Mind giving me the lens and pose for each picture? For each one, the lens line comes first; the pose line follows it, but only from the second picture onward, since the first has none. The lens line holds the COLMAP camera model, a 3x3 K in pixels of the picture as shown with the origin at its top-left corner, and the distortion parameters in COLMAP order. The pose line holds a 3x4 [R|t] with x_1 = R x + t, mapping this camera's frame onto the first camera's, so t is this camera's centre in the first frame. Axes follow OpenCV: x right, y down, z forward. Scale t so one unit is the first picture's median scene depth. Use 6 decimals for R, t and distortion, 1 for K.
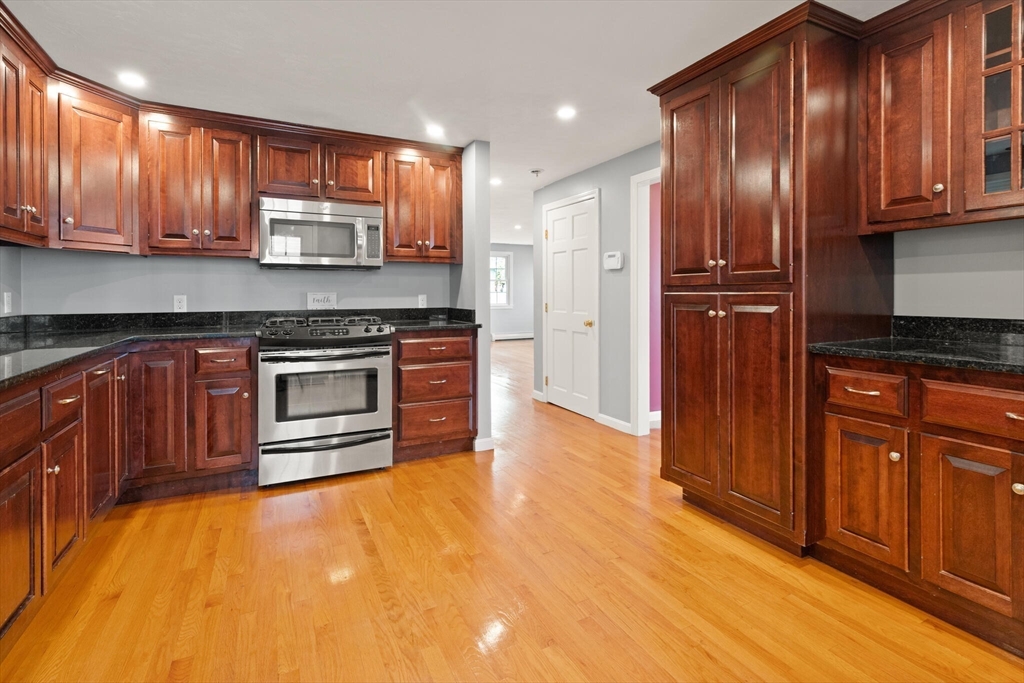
lens RADIAL K [[483.6, 0, 516.2], [0, 483.6, 297.8], [0, 0, 1]] dist [0.002780, -0.000251]
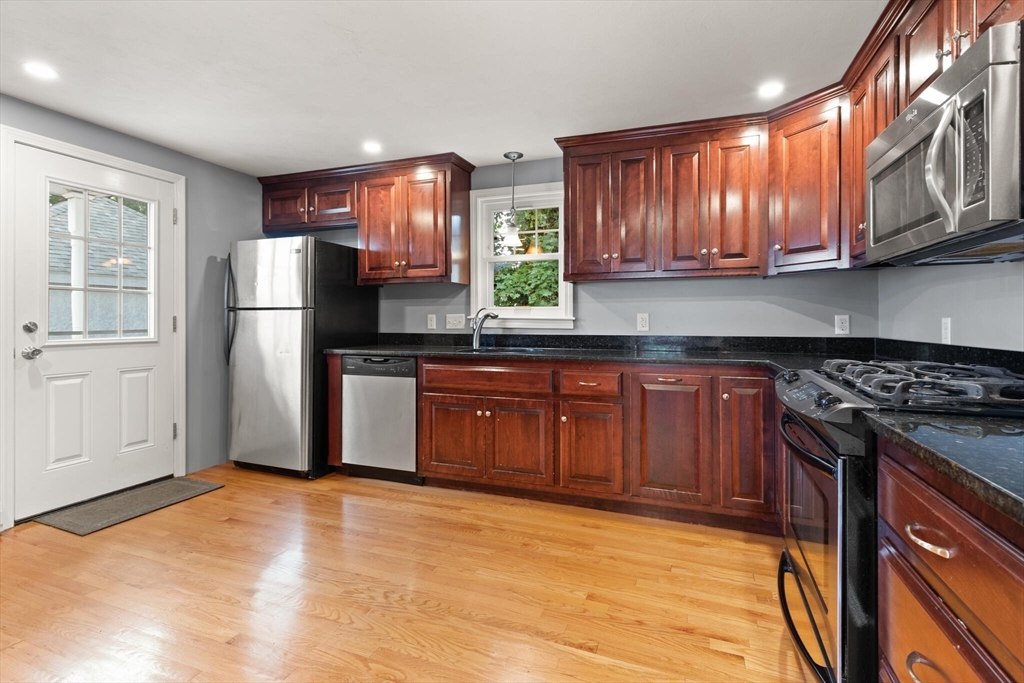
lens RADIAL K [[466.8, 0, 516.5], [0, 466.8, 322.3], [0, 0, 1]] dist [0.001728, -0.000006]
pose [[-0.733826, 0.007751, -0.679294, 0.171959], [-0.005495, 0.999834, 0.017344, -0.009123], [0.679316, 0.016460, -0.733661, 1.226042]]
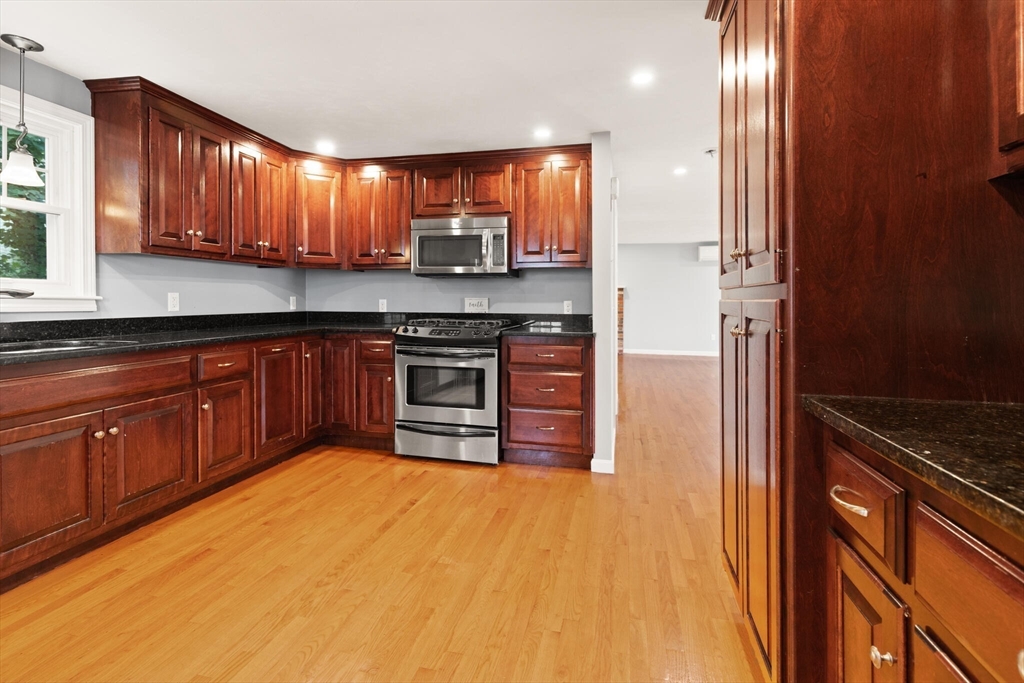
lens RADIAL K [[477.8, 0, 512.7], [0, 477.8, 302.5], [0, 0, 1]] dist [-0.000242, -0.000119]
pose [[0.762366, 0.009697, -0.647073, 0.486511], [-0.014073, 0.999900, -0.001596, 0.000267], [0.646993, 0.010323, 0.762426, 0.261918]]
